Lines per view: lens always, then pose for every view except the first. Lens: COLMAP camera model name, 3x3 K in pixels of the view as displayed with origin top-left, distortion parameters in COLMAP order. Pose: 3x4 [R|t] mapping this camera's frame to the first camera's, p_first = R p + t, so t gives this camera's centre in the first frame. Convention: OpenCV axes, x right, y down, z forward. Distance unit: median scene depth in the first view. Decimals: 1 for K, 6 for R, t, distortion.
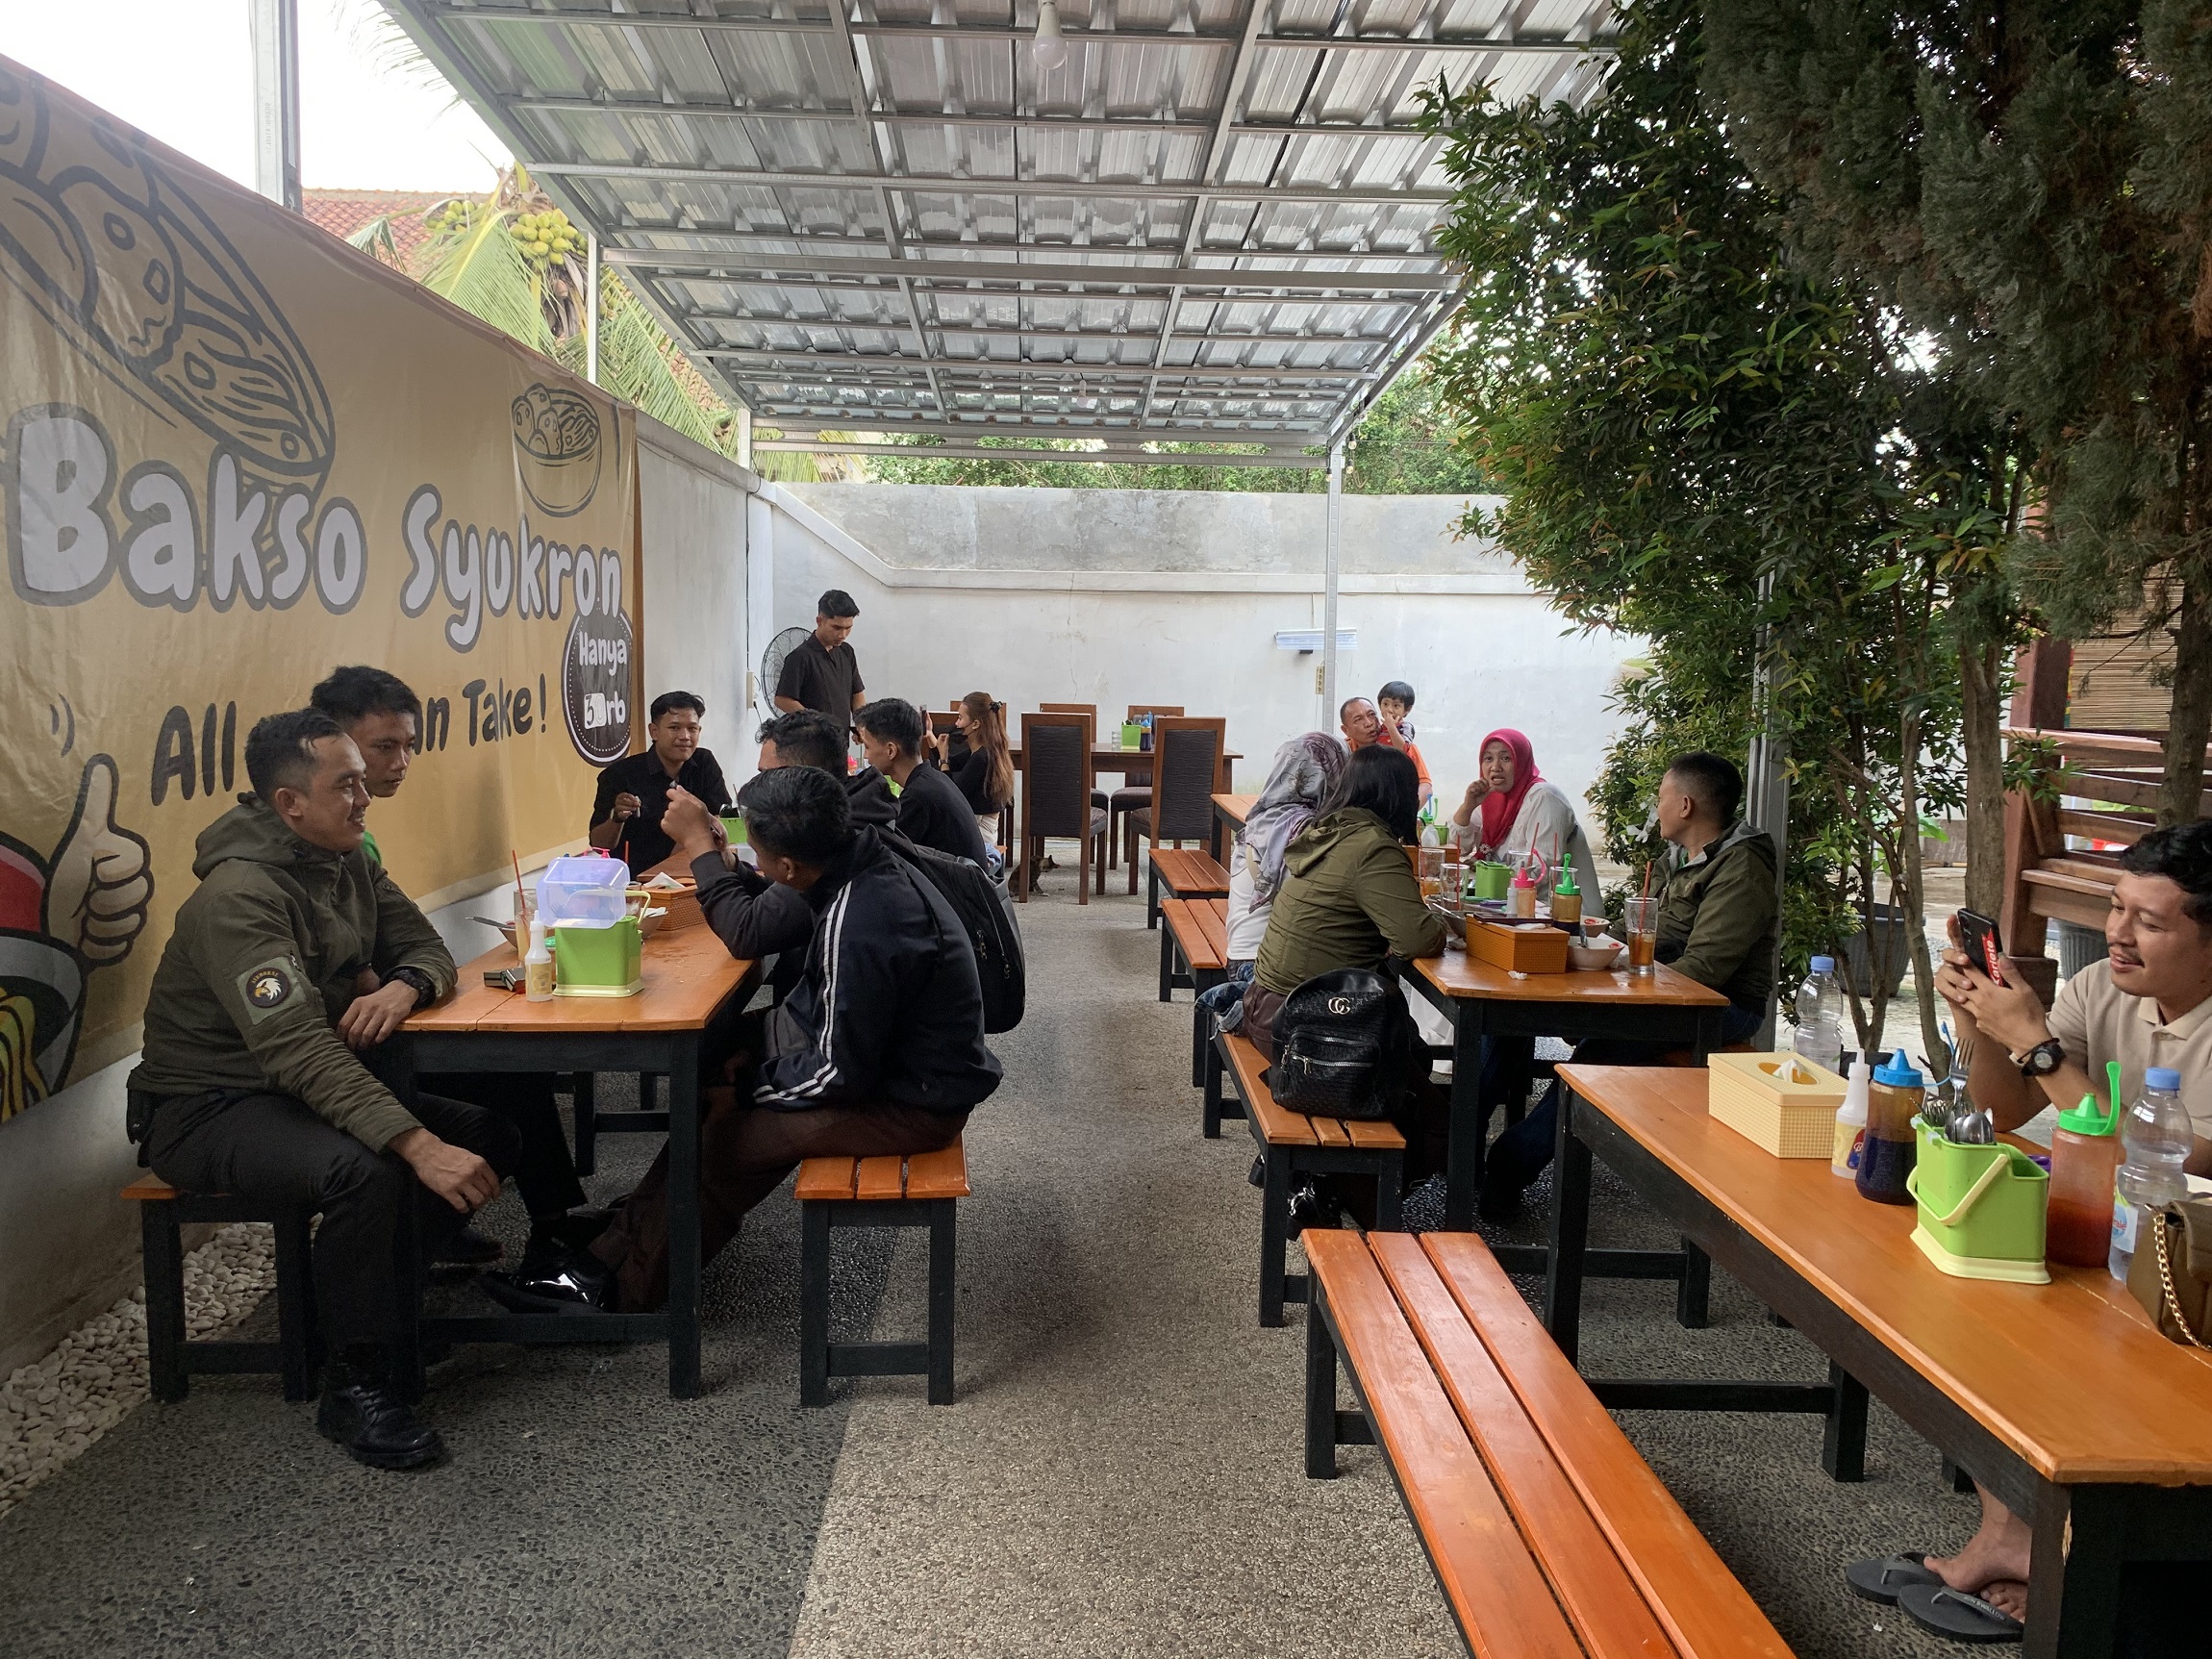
lens RADIAL K [[1729.4, 0, 1106.0], [0, 1729.4, 829.5], [0, 0, 1]] dist [-0.002371, 0.443457]
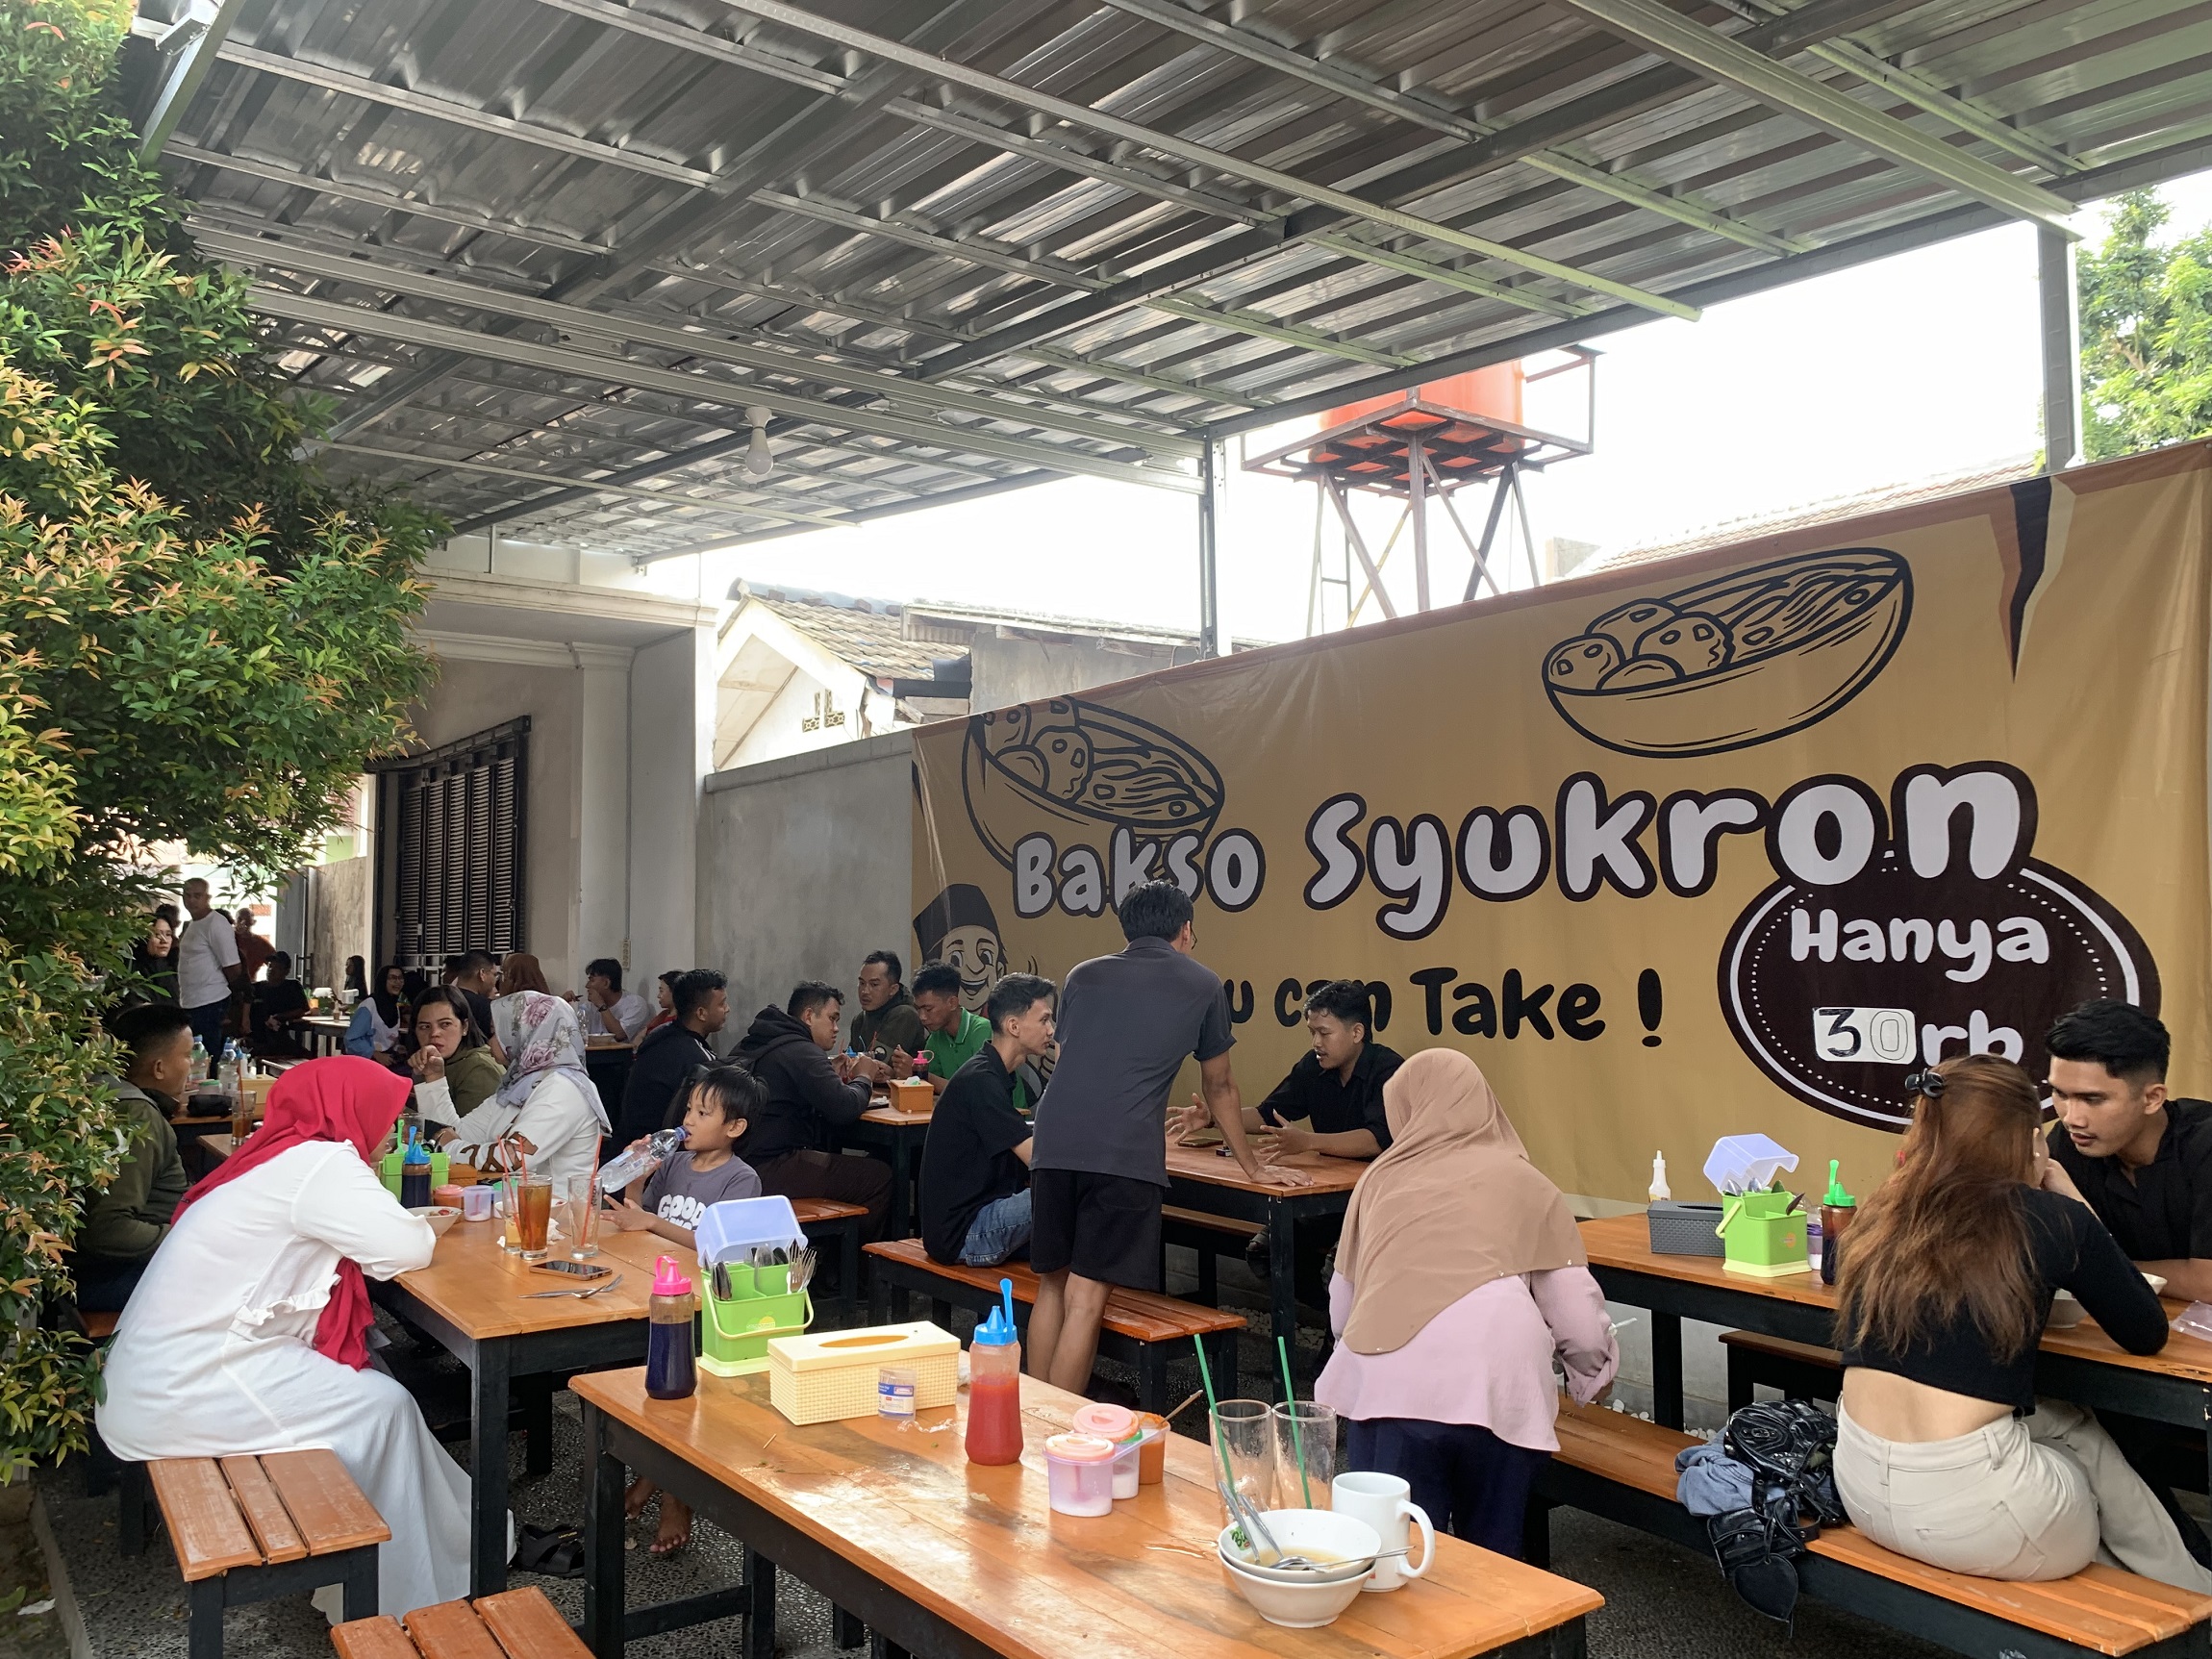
lens RADIAL K [[1691.8, 0, 1106.0], [0, 1691.8, 829.5], [0, 0, 1]] dist [-0.004730, -0.003453]
pose [[-0.833772, -0.051527, -0.549698, 0.416846], [-0.072115, 0.997270, 0.015903, -0.216435], [0.547378, 0.052901, -0.835212, 2.218643]]
